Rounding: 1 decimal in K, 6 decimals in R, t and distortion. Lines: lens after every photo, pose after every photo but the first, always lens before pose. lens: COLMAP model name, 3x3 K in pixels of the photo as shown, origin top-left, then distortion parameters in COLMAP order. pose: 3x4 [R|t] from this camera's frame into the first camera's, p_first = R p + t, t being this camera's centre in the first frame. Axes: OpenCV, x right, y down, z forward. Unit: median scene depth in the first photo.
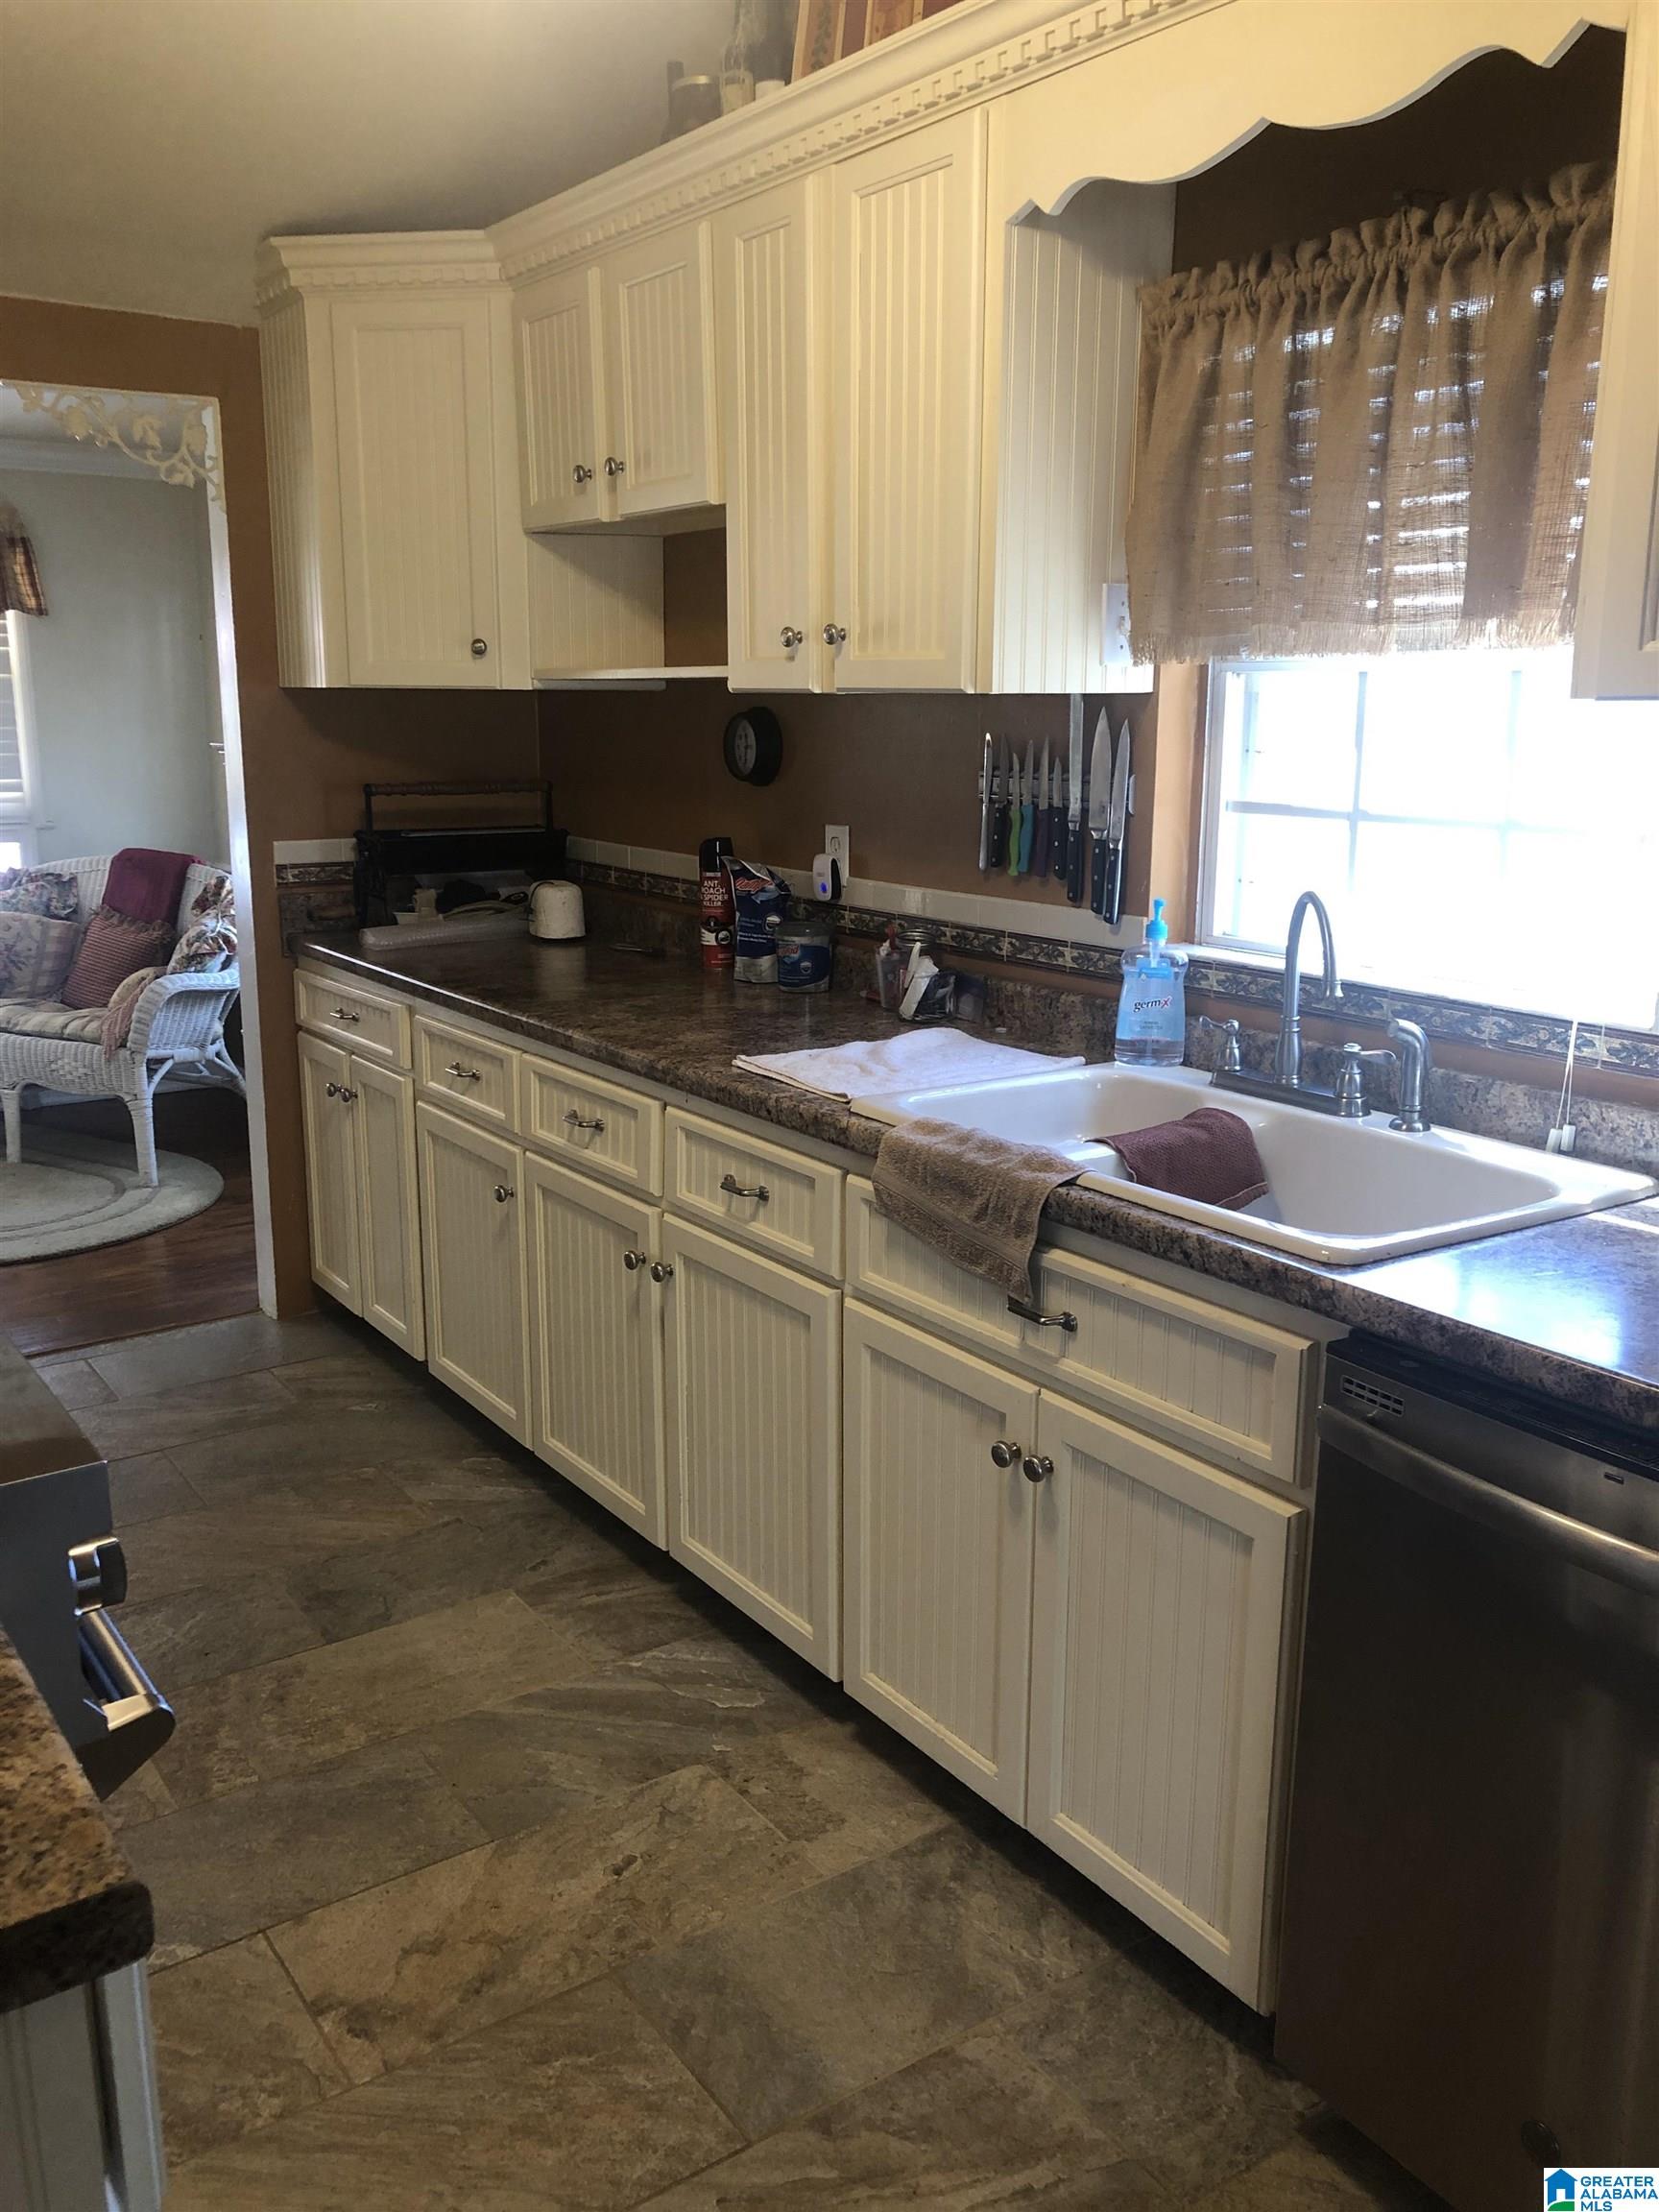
lens RADIAL K [[1819.2, 0, 830.7], [0, 1819.2, 1098.4], [0, 0, 1]] dist [0.011539, 0.002105]
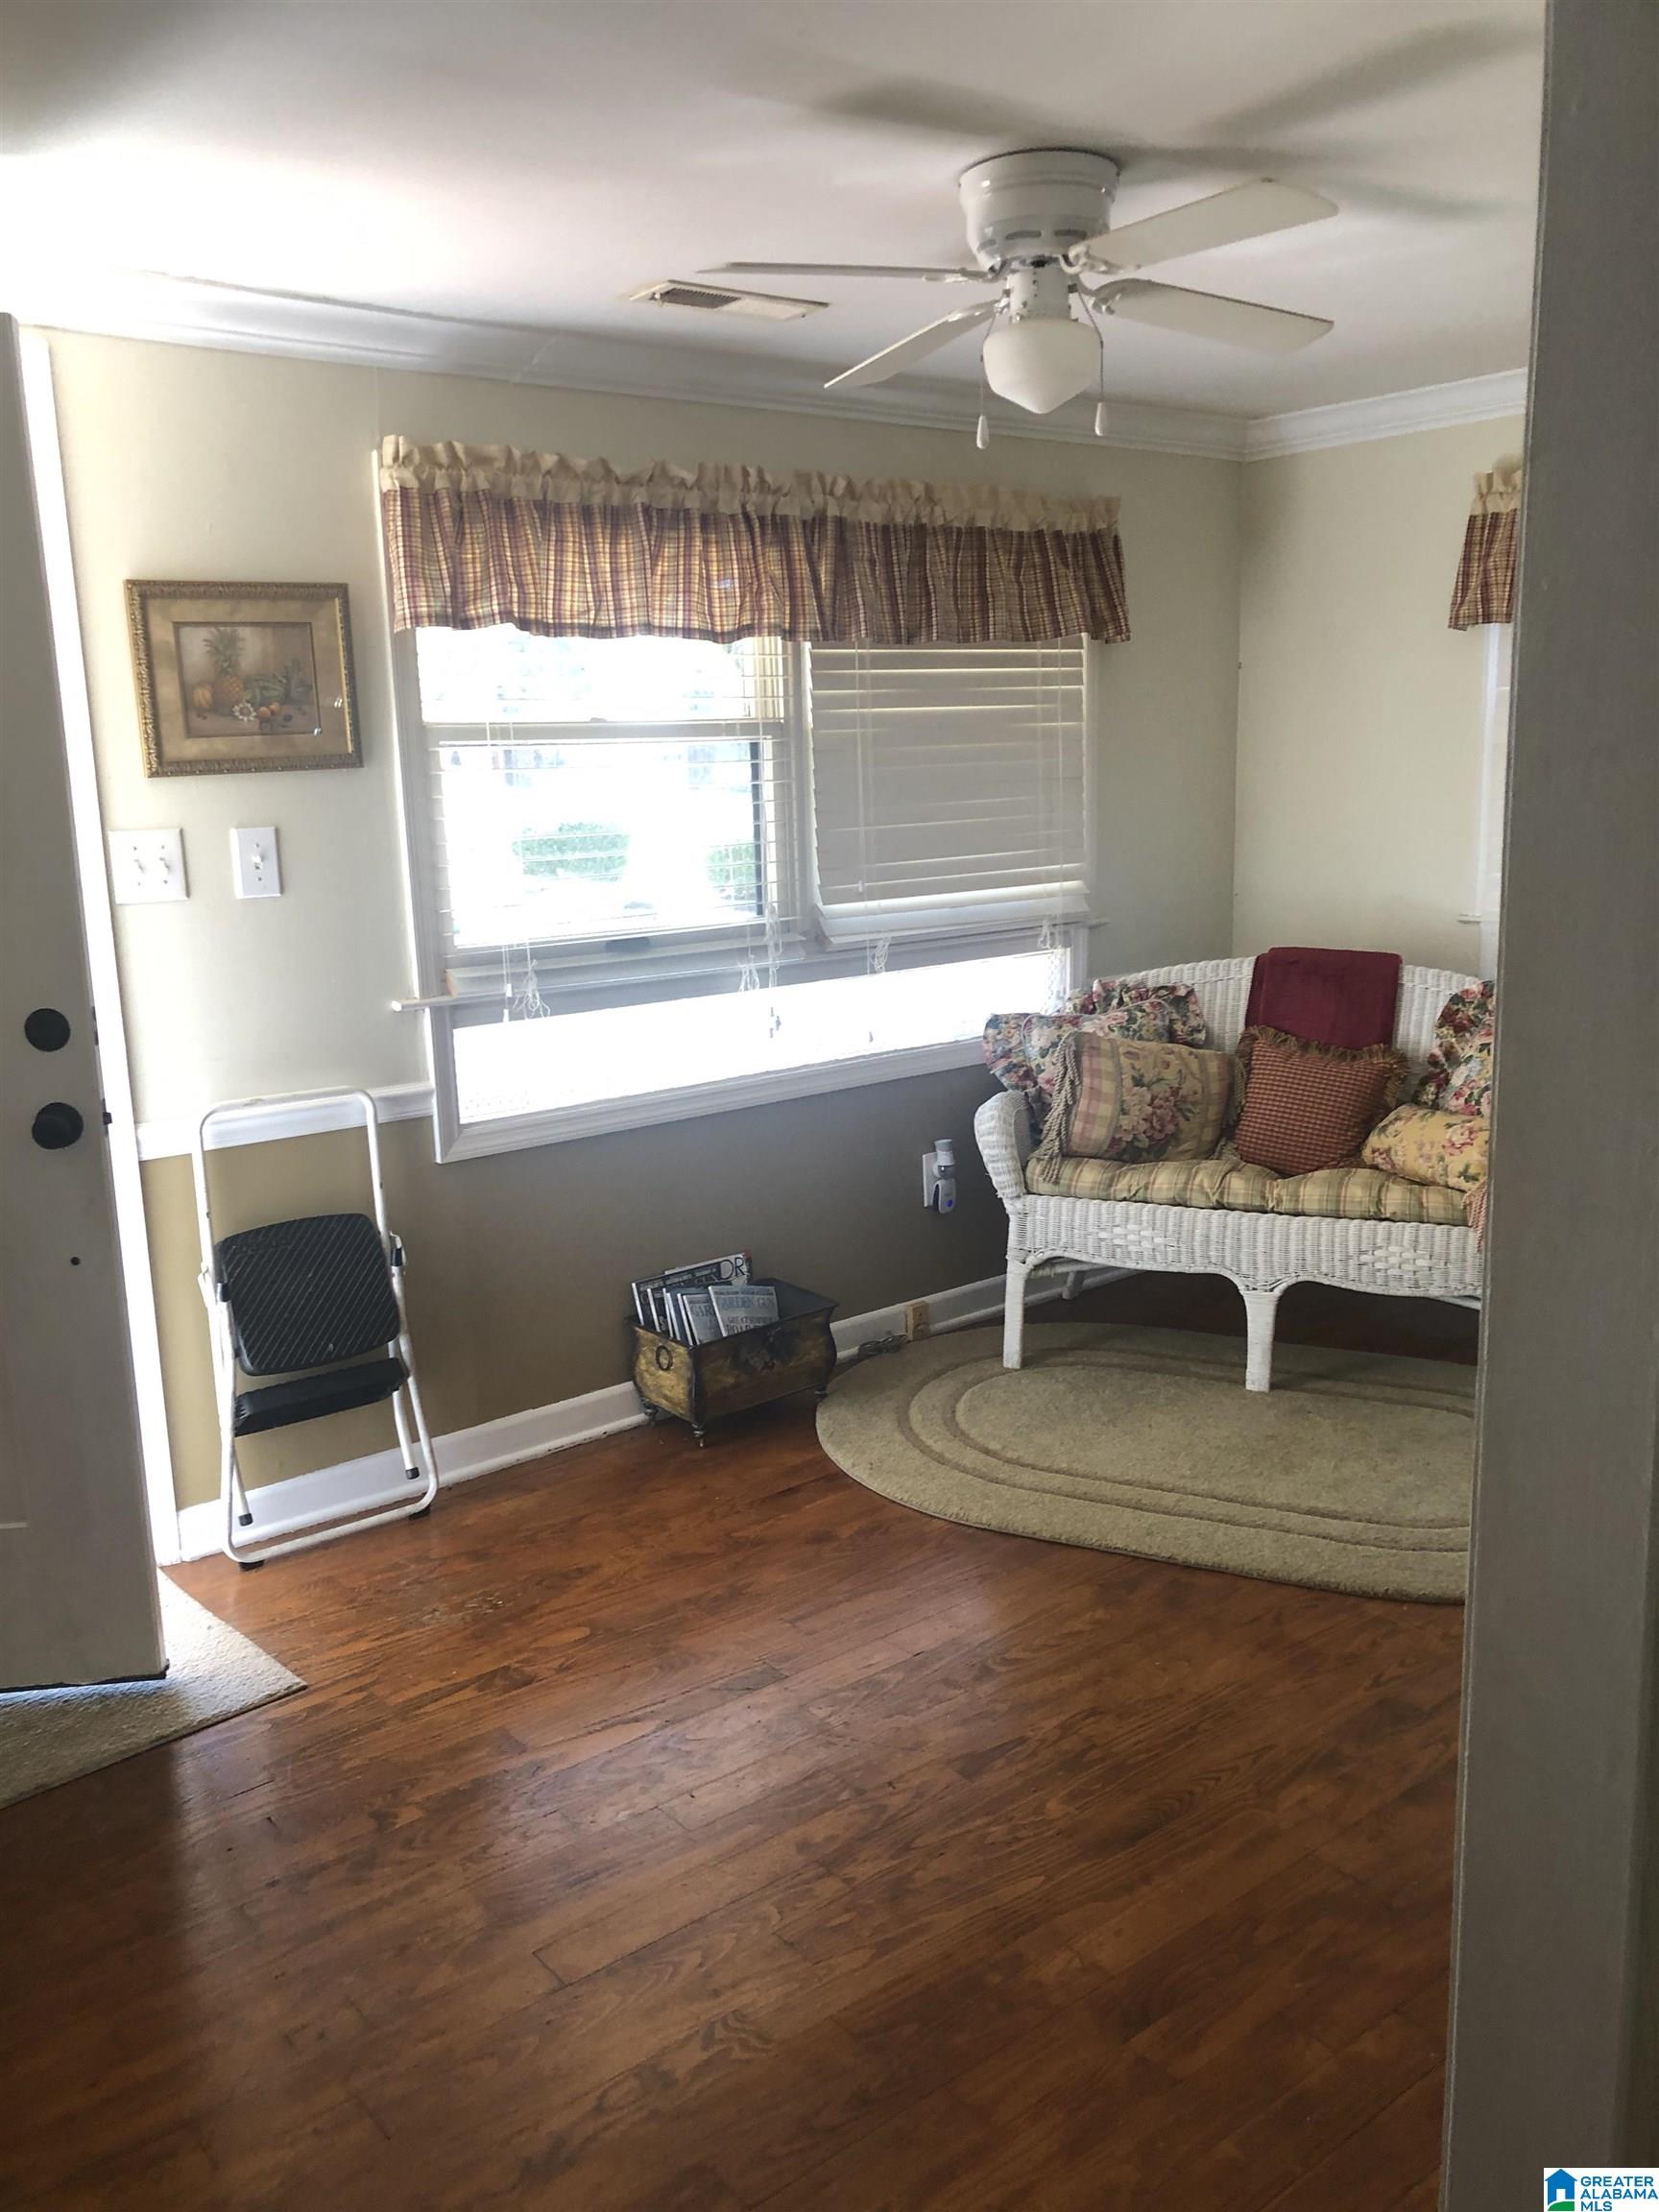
lens RADIAL K [[1781.9, 0, 826.7], [0, 1781.9, 1117.8], [0, 0, 1]] dist [0.059145, -0.078879]
pose [[0.996203, -0.057023, 0.065791, -1.022530], [0.057964, 0.998241, -0.012485, -0.114152], [-0.064963, 0.016251, 0.997755, 0.464019]]
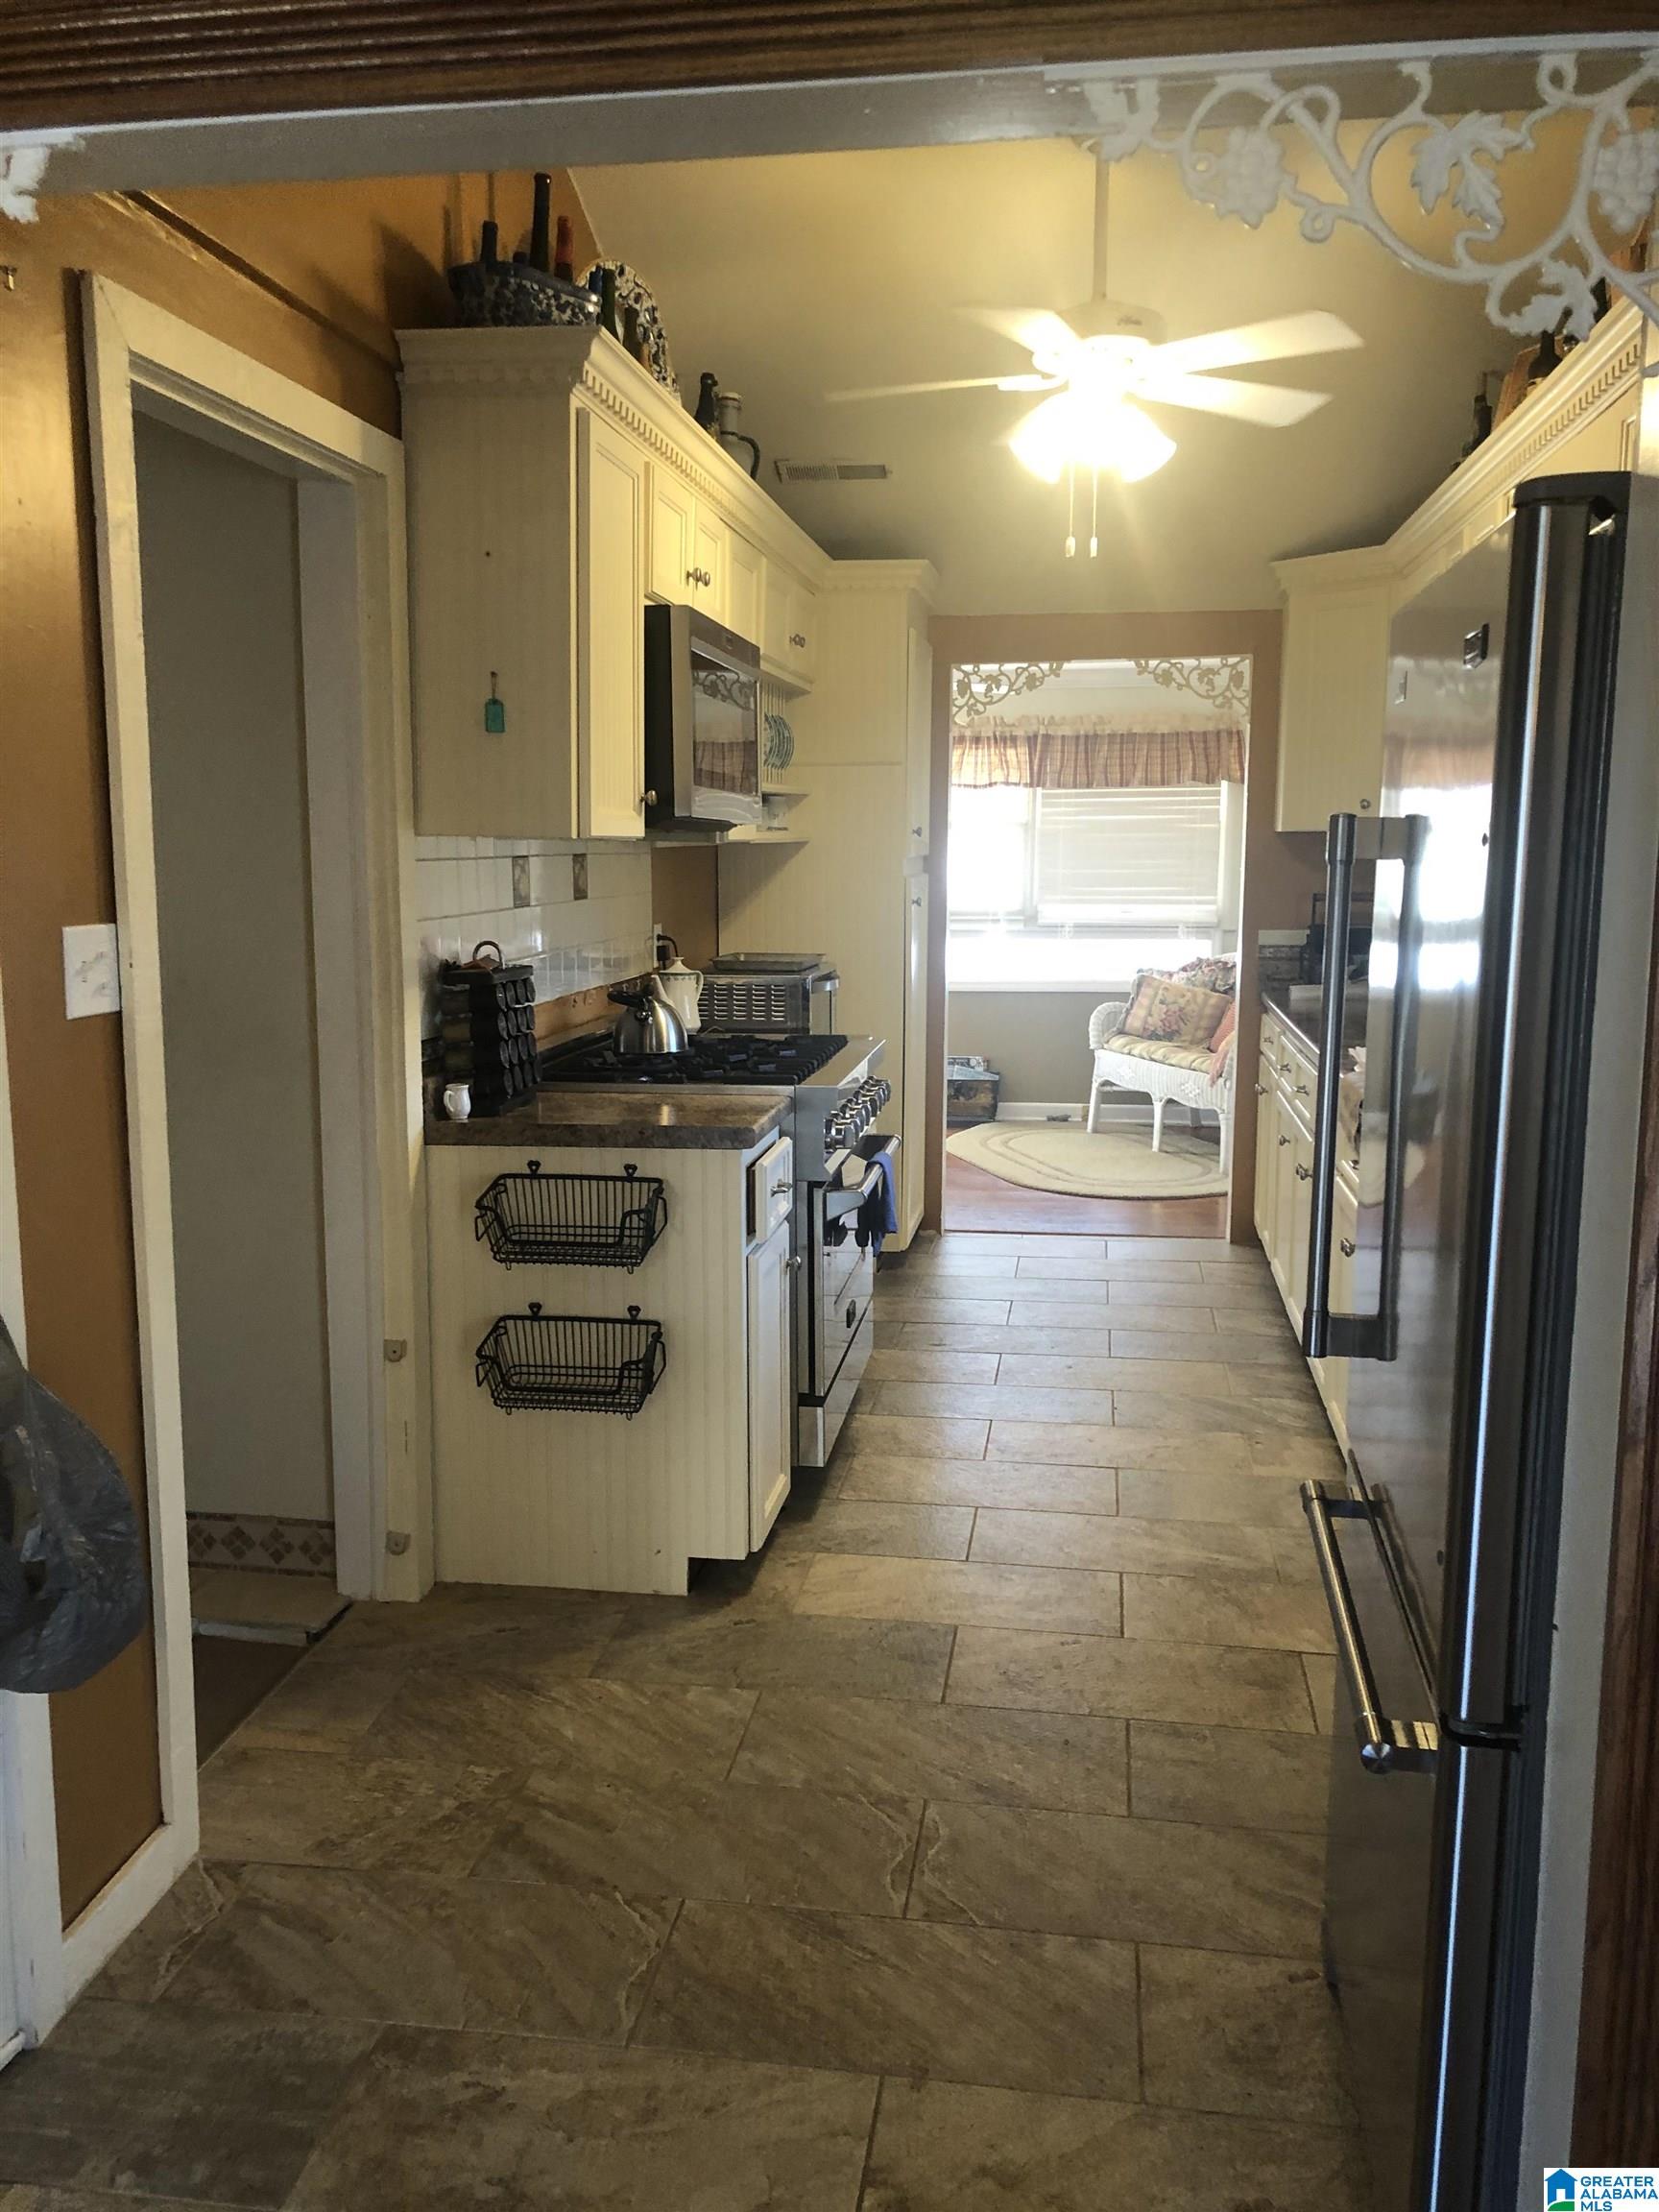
lens RADIAL K [[1789.7, 0, 829.5], [0, 1789.7, 1106.0], [0, 0, 1]] dist [0.056826, -0.090728]
pose [[0.727990, 0.089525, -0.679717, 0.533889], [-0.136645, 0.990493, -0.015893, 0.090117], [0.671832, 0.104450, 0.733302, -0.390041]]
